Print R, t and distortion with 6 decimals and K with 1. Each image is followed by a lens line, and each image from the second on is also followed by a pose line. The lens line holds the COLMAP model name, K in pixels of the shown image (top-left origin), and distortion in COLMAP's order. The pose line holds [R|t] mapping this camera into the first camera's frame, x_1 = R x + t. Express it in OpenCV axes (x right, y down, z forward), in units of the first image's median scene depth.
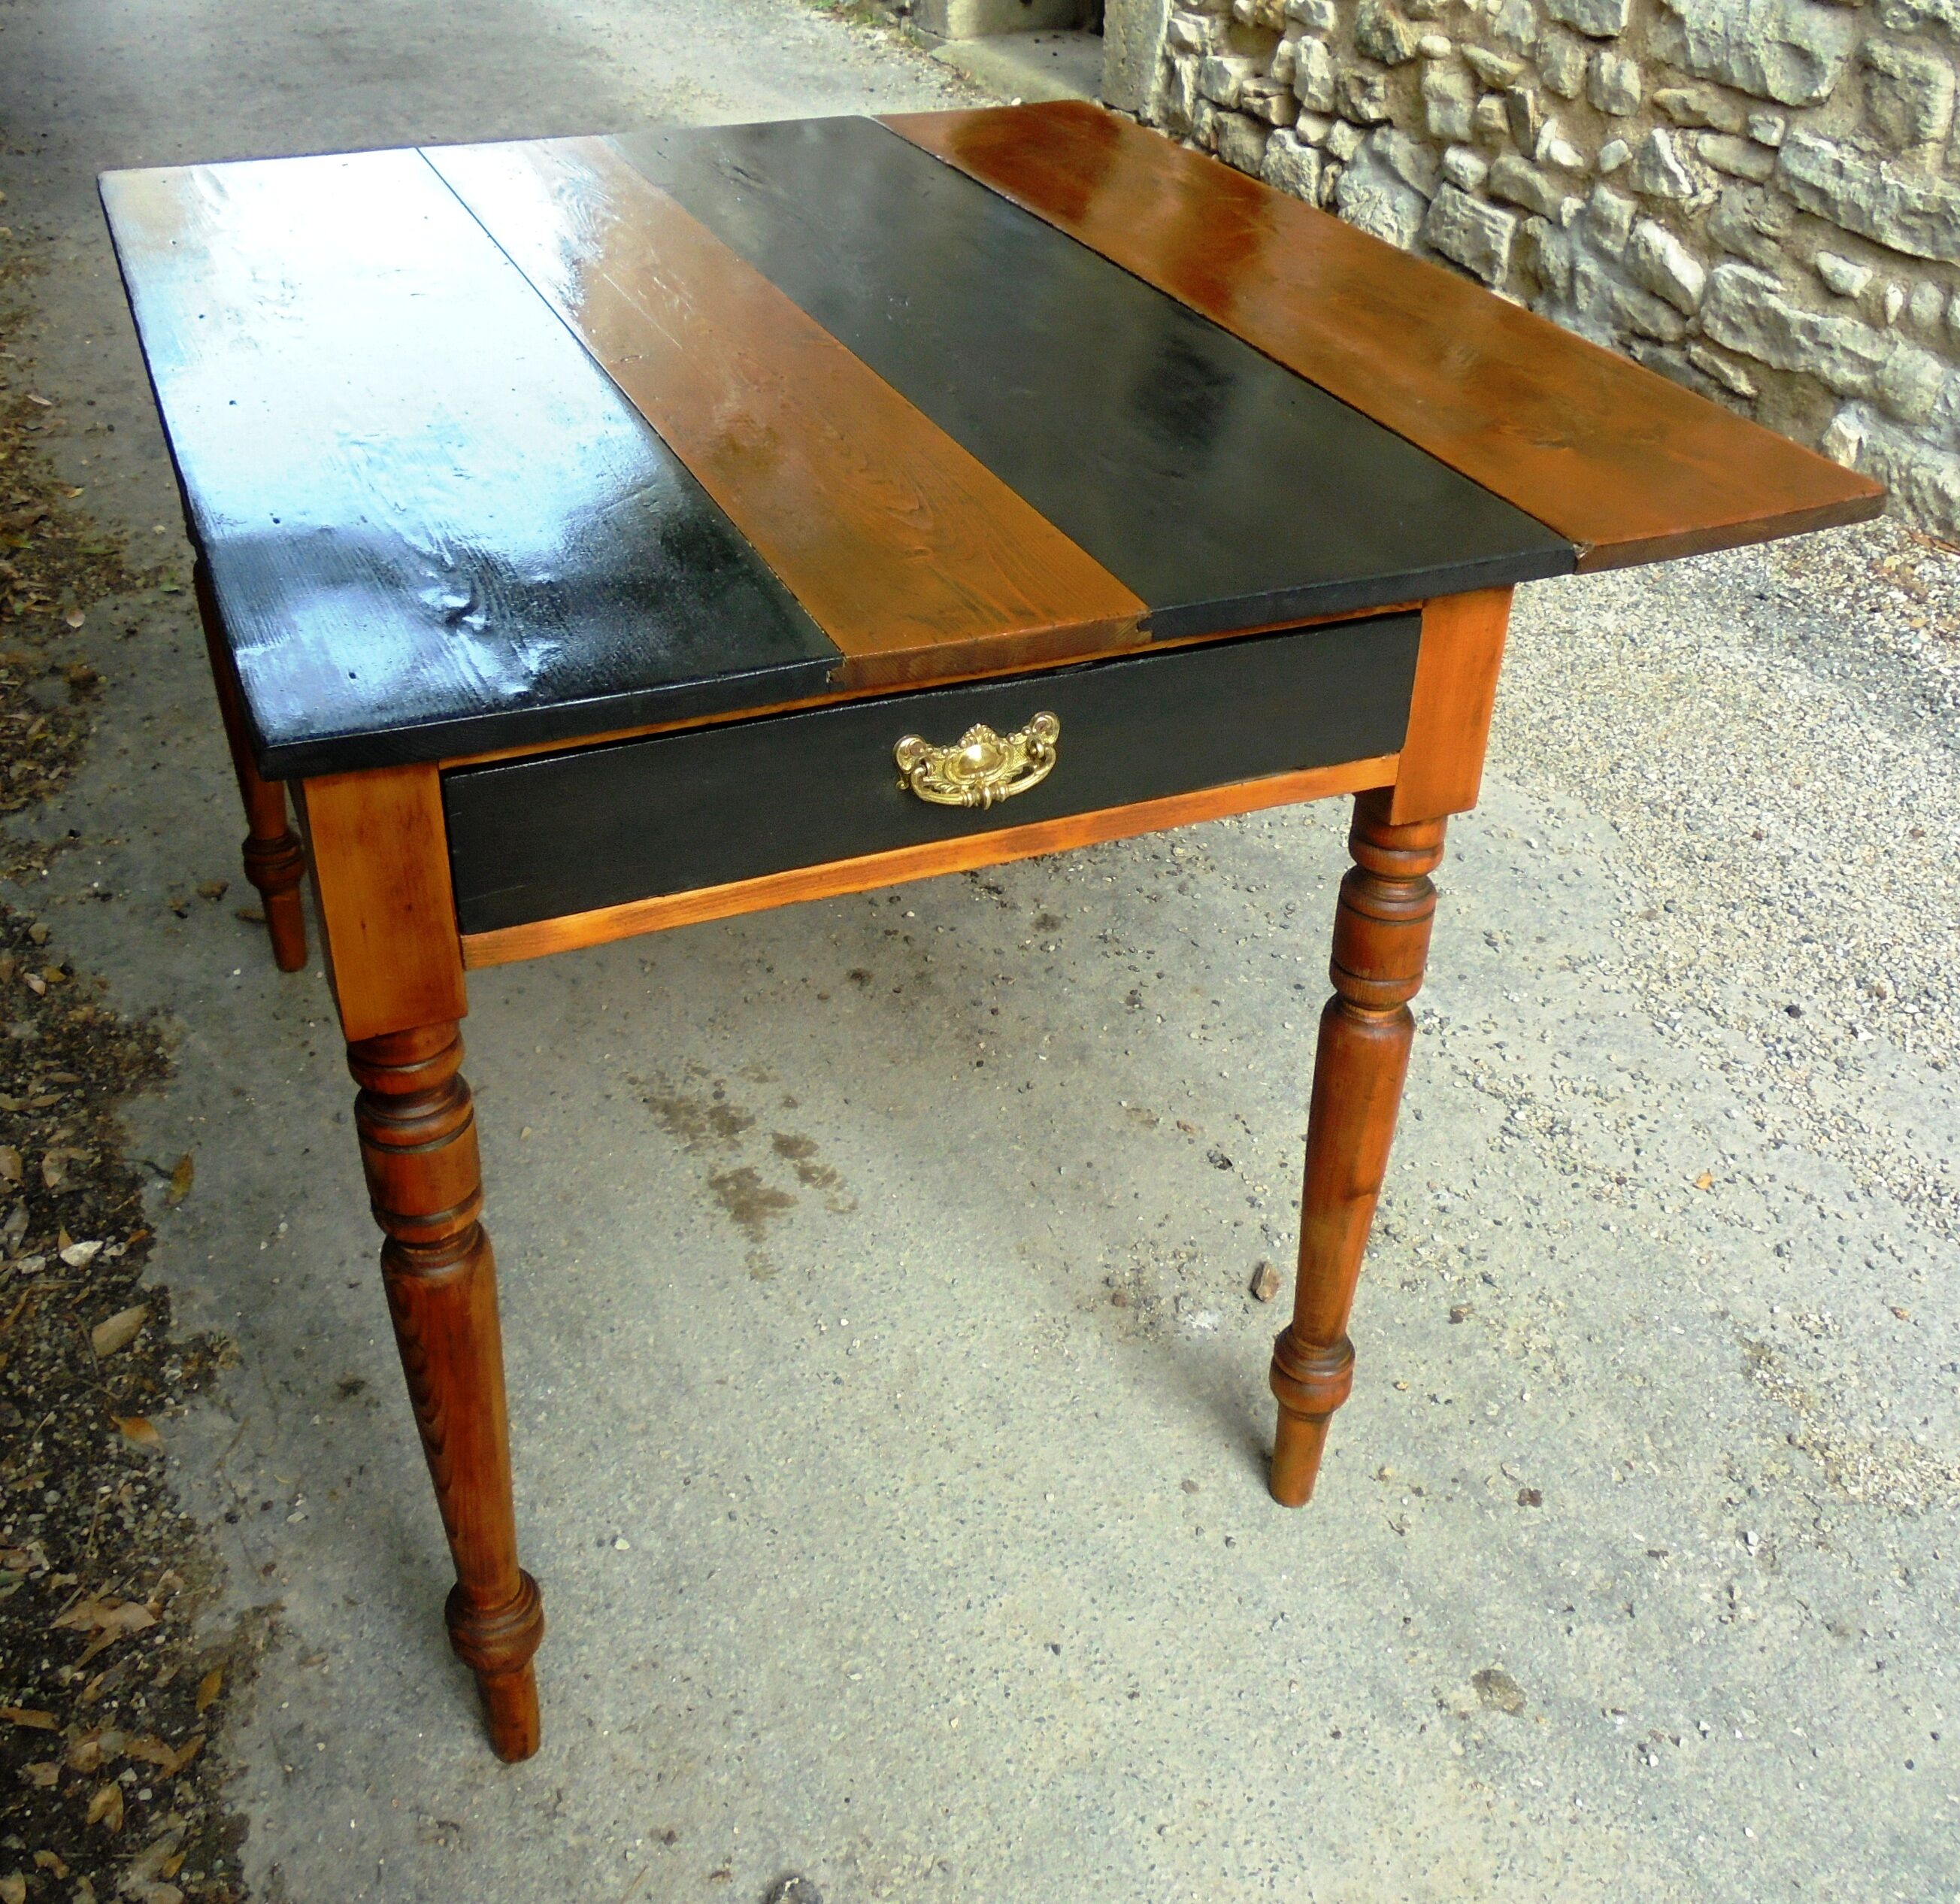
lens RADIAL K [[2091.9, 0, 1006.1], [0, 2091.9, 845.9], [0, 0, 1]] dist [-0.133822, 0.114156]
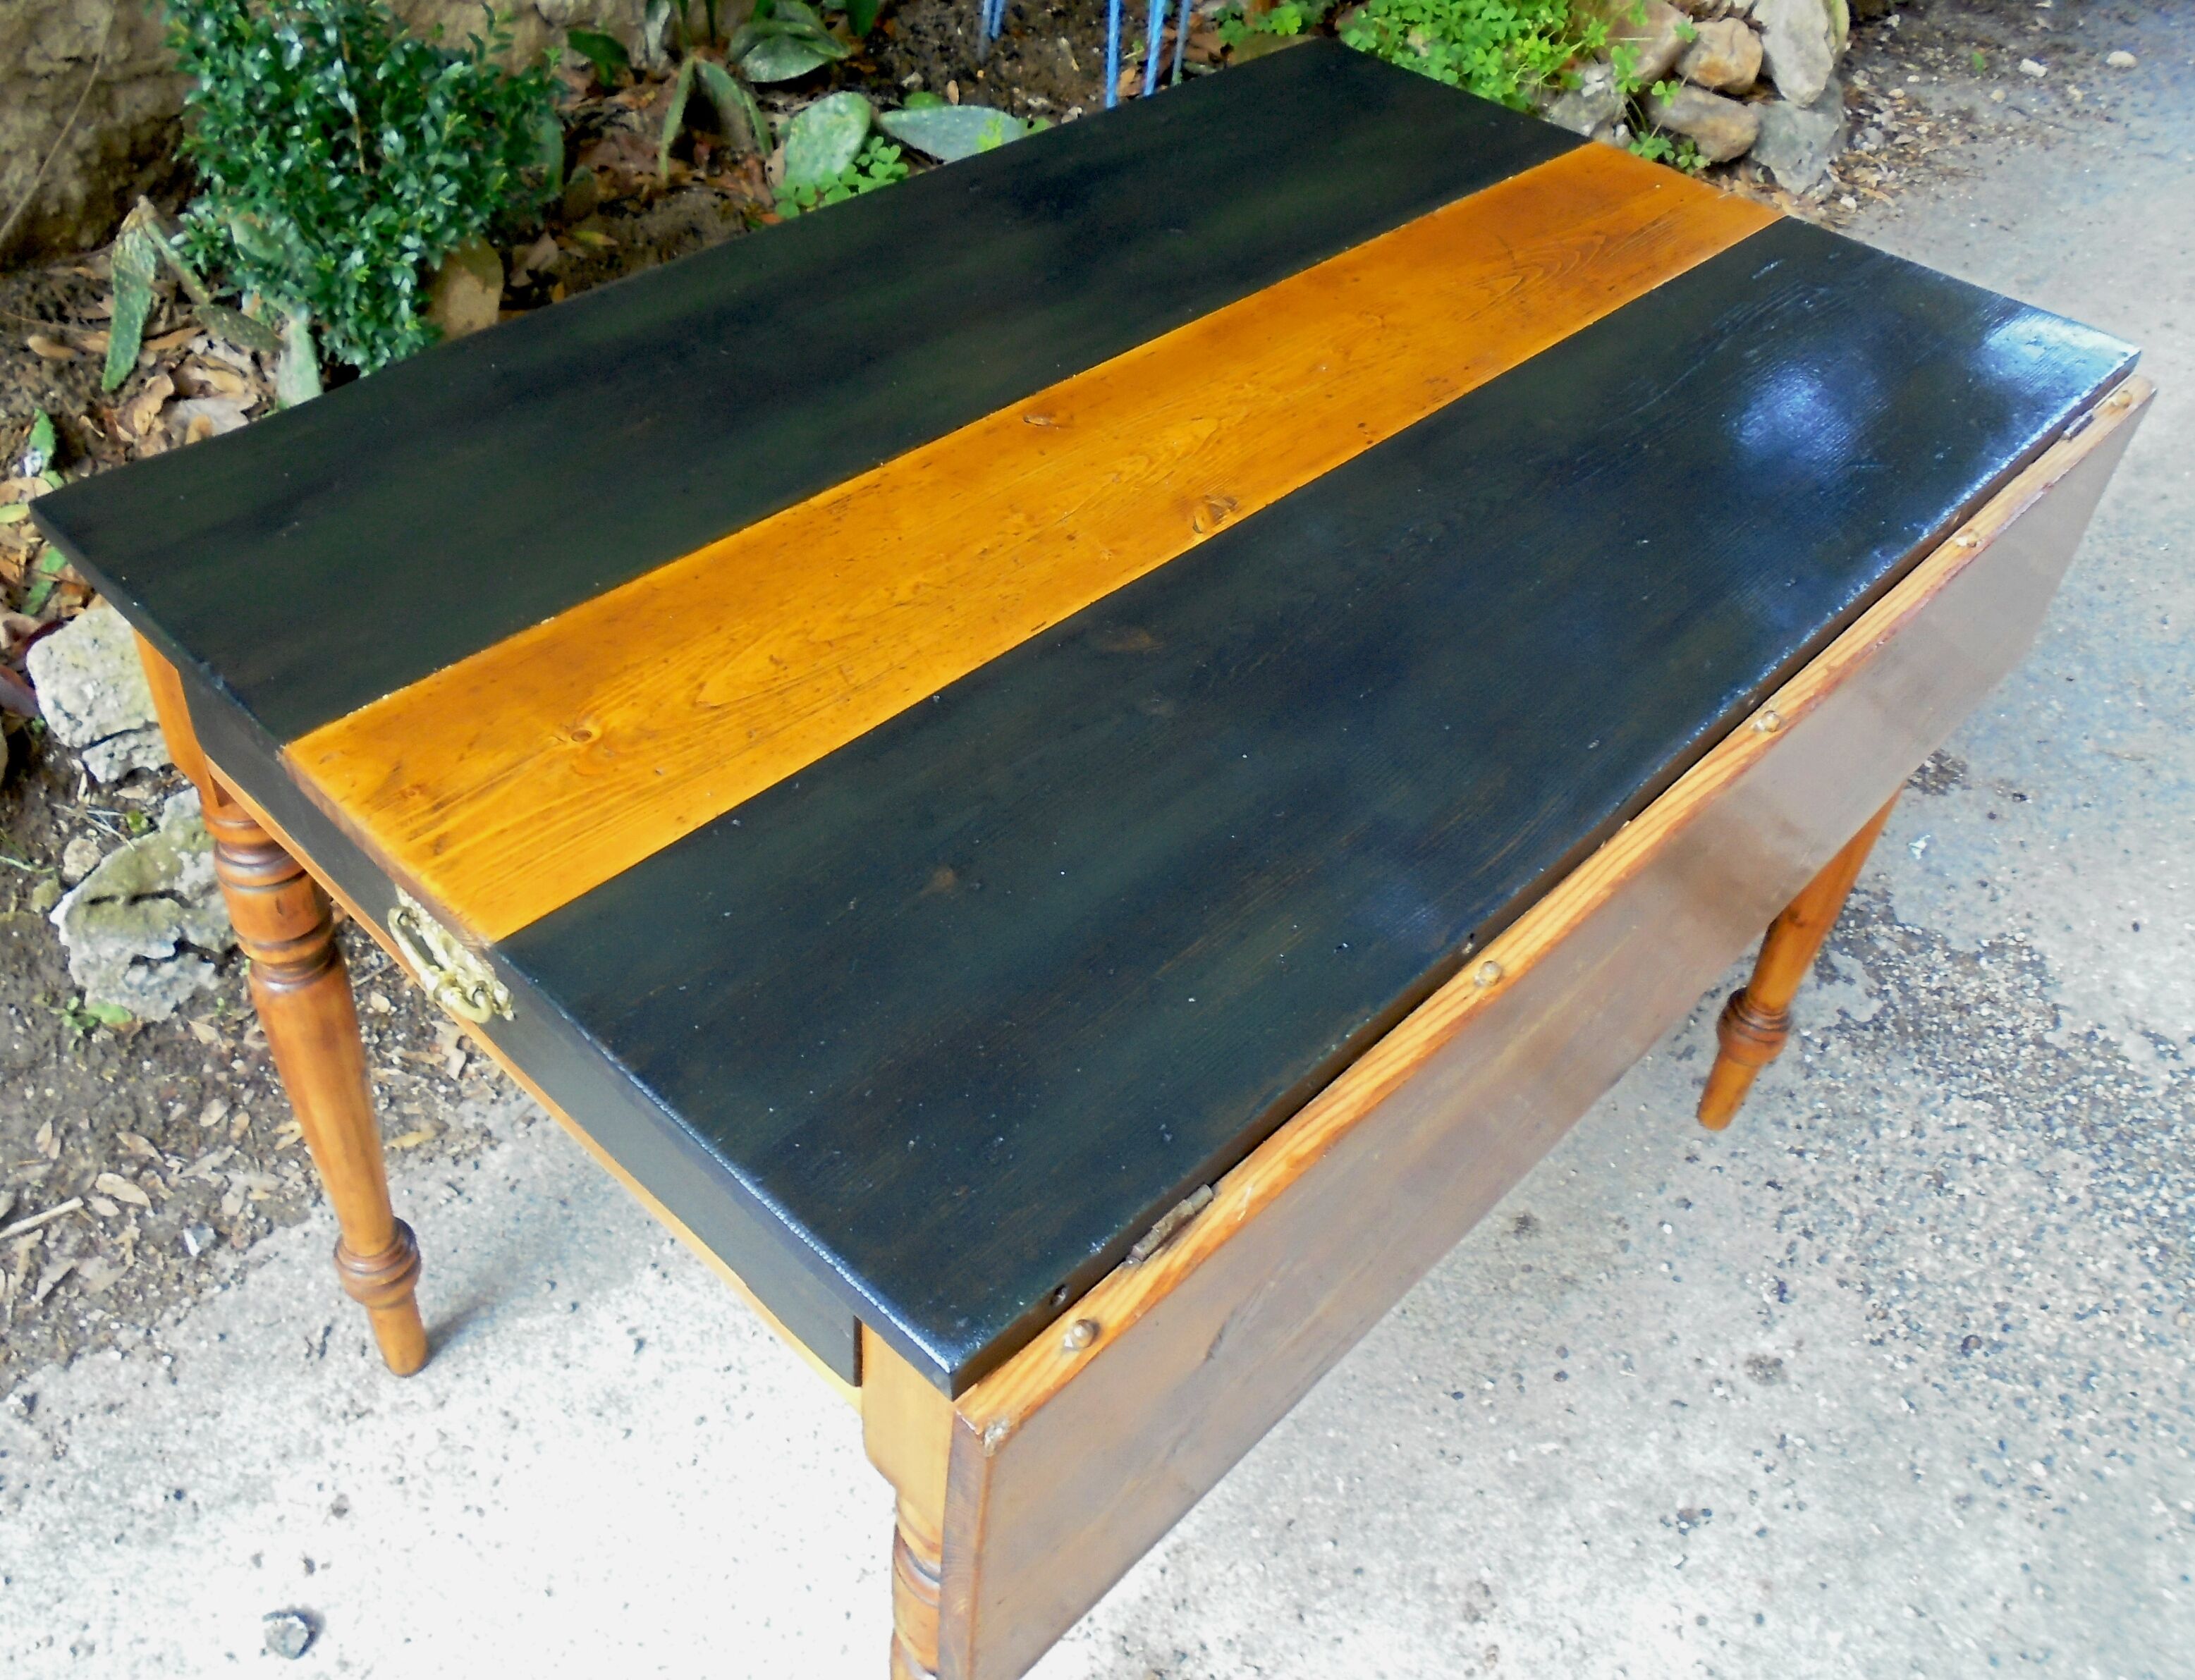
lens RADIAL K [[1978.1, 0, 1037.6], [0, 1978.1, 720.9], [0, 0, 1]] dist [-0.163904, 0.195110]
pose [[0.377034, 0.576767, -0.724697, 0.271441], [-0.525981, 0.777365, 0.345034, -0.231988], [0.762358, 0.251087, 0.596461, 0.298443]]
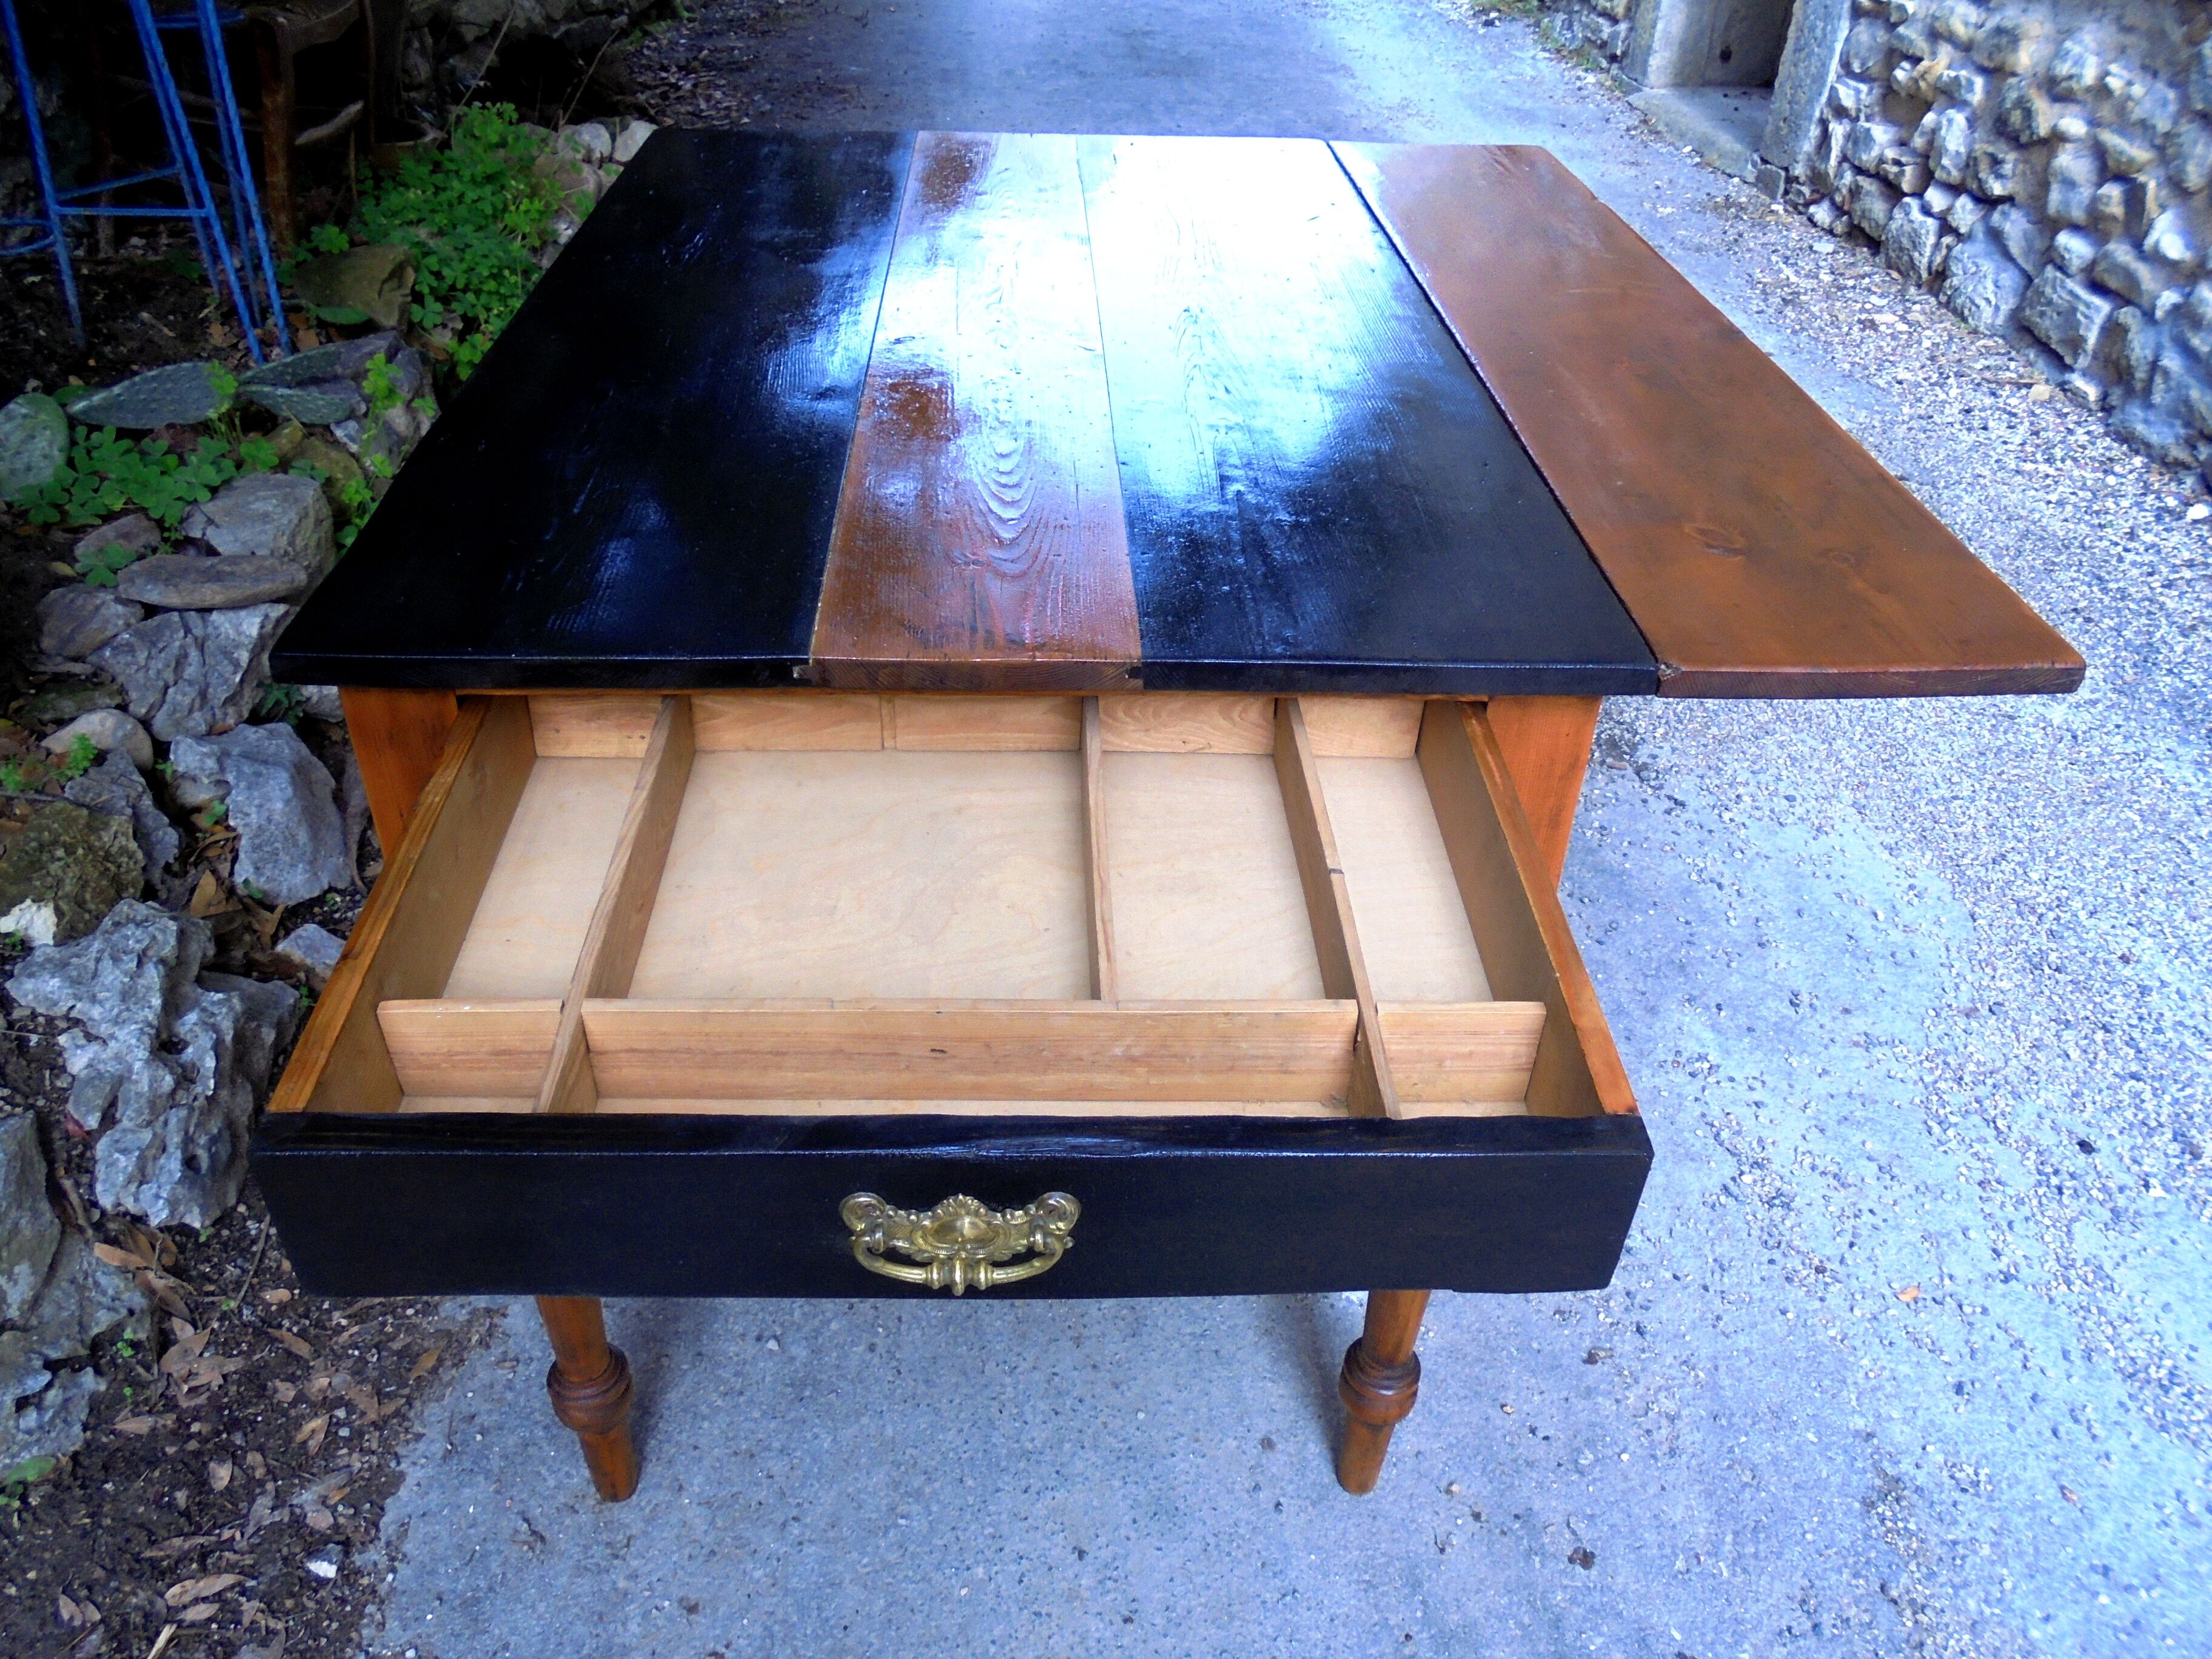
lens RADIAL K [[1676.4, 0, 1106.0], [0, 1676.4, 829.5], [0, 0, 1]] dist [-0.093249, 0.078153]
pose [[0.931838, 0.209755, -0.296109, 0.130894], [-0.191716, 0.977403, 0.089045, -0.043133], [0.308095, -0.026207, 0.950995, 0.101498]]
